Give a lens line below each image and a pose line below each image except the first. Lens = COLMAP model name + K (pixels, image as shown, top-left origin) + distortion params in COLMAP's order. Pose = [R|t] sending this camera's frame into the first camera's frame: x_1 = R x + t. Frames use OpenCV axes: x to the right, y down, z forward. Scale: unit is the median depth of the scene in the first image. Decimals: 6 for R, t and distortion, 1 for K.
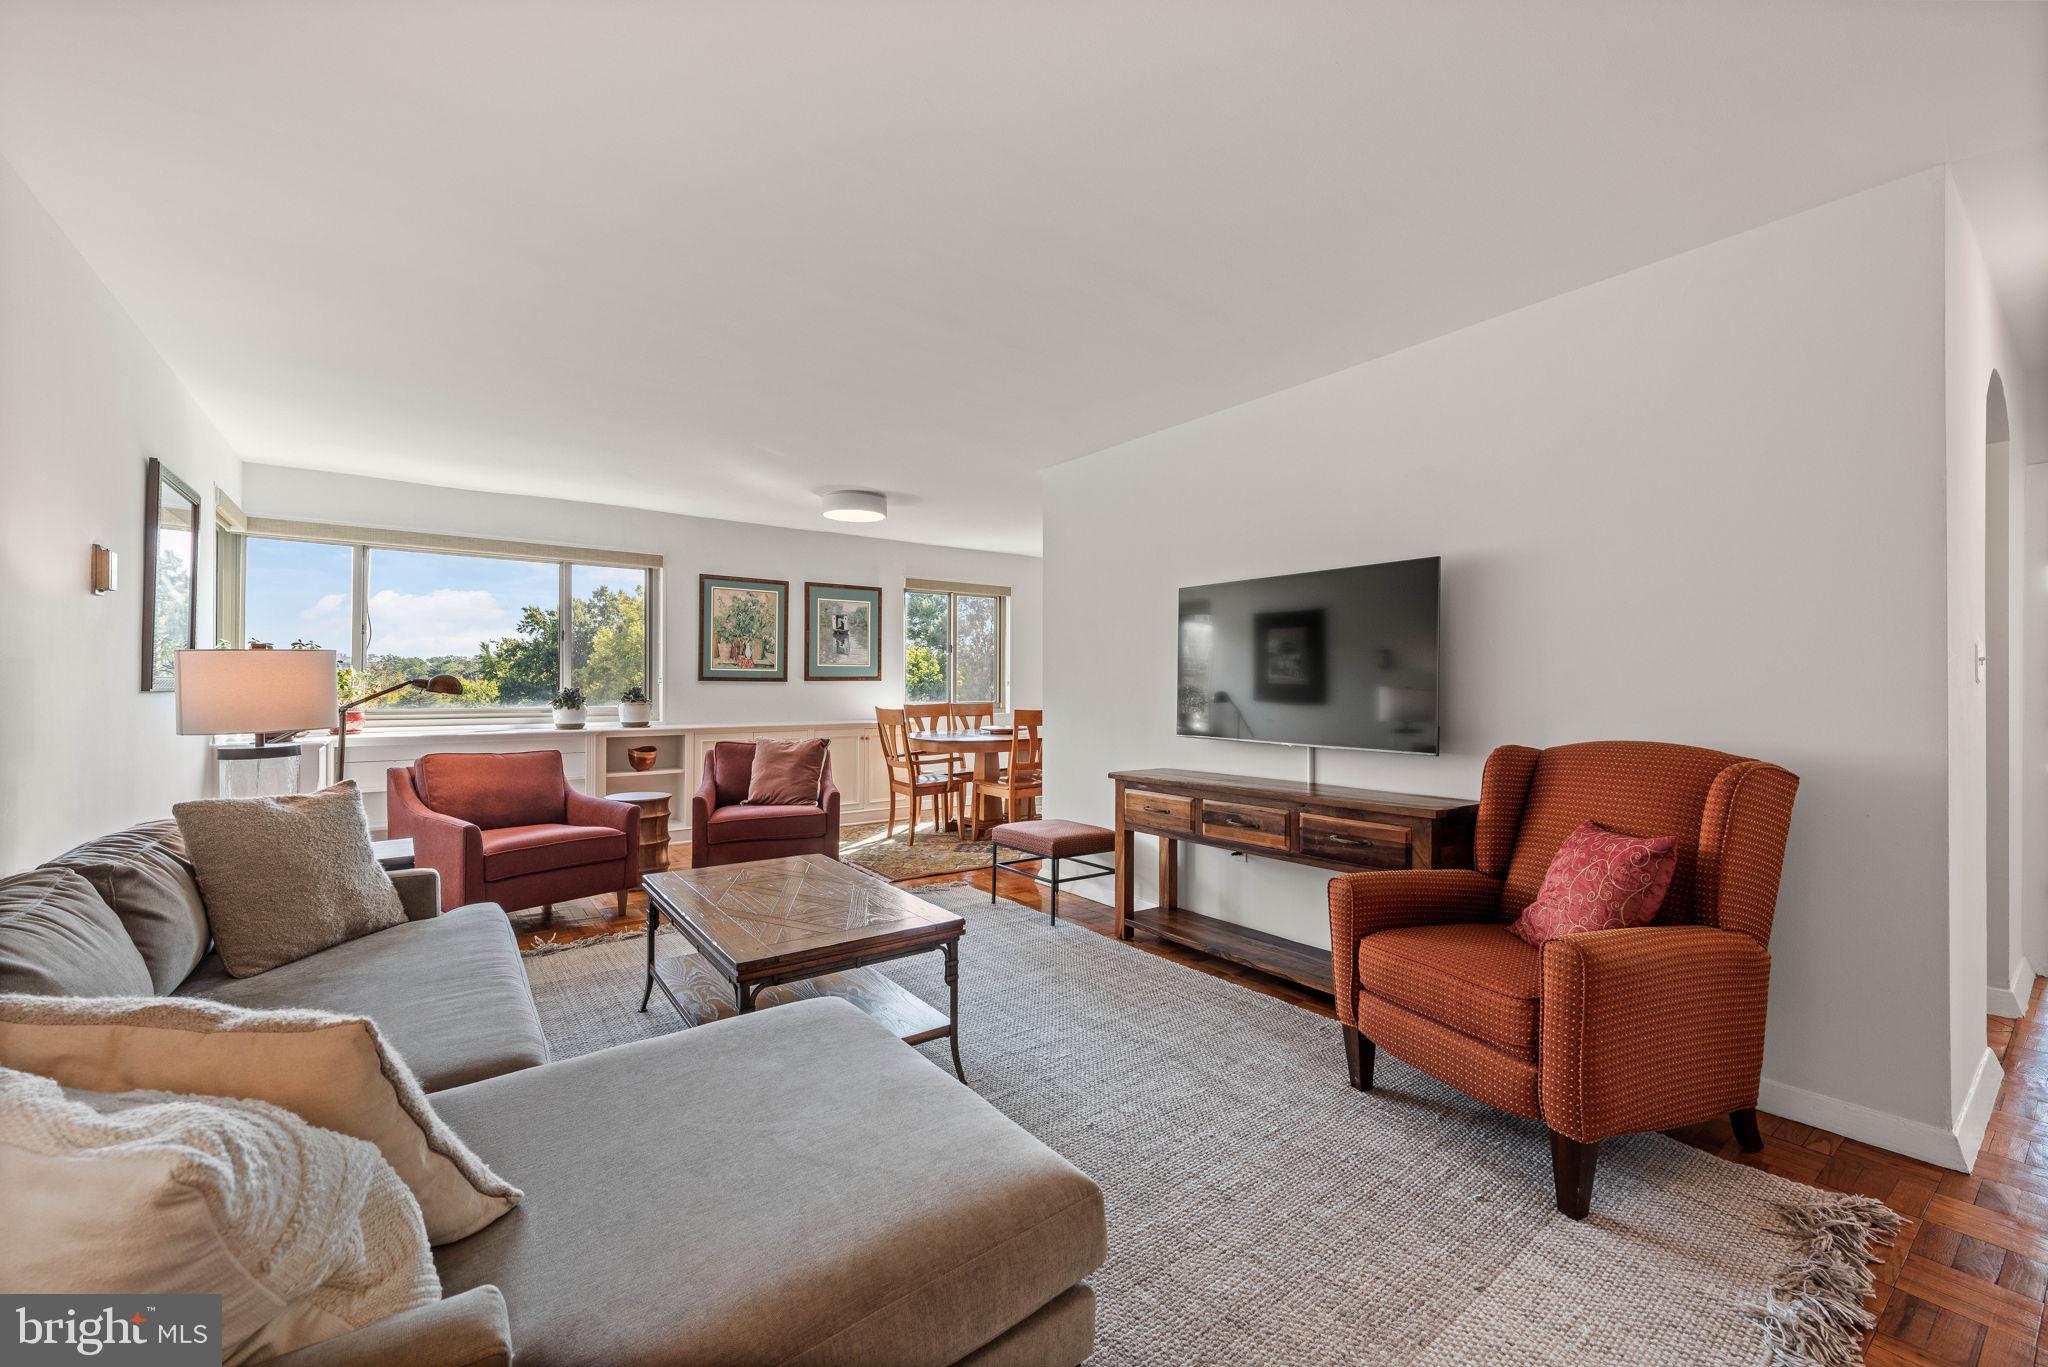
lens RADIAL K [[809.5, 0, 1024.0], [0, 809.5, 683.5], [0, 0, 1]] dist [0.006976, -0.000214]
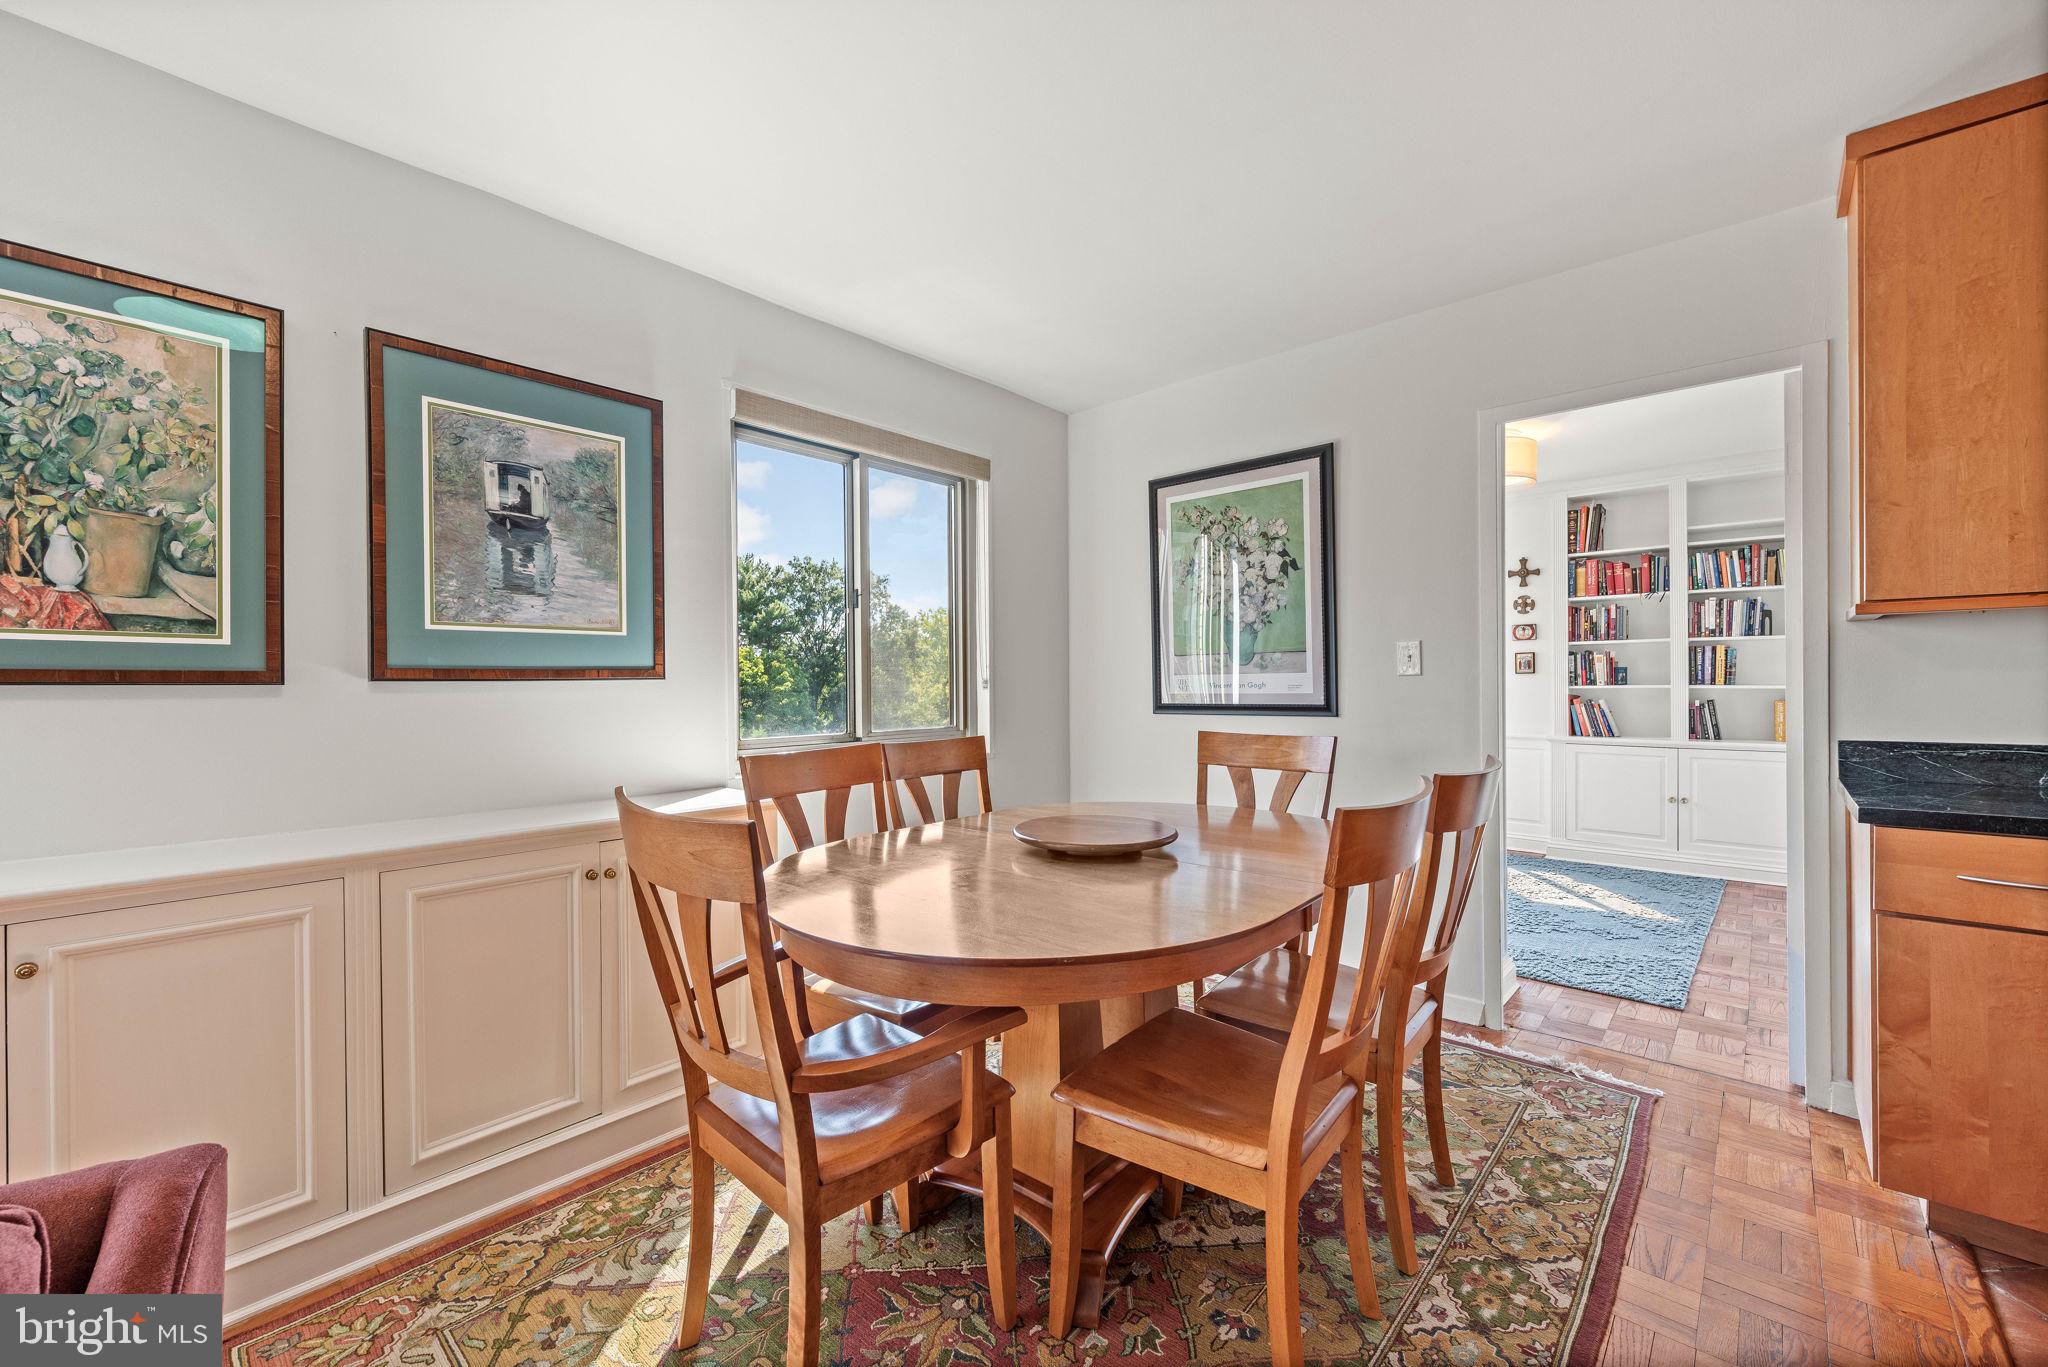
lens RADIAL K [[827.8, 0, 1017.1], [0, 827.8, 687.7], [0, 0, 1]] dist [0.003556, -0.000143]
pose [[0.980789, -0.012152, 0.194695, -0.103620], [0.011471, 0.999924, 0.004626, 0.000299], [-0.194736, -0.002303, 0.980853, 0.658529]]
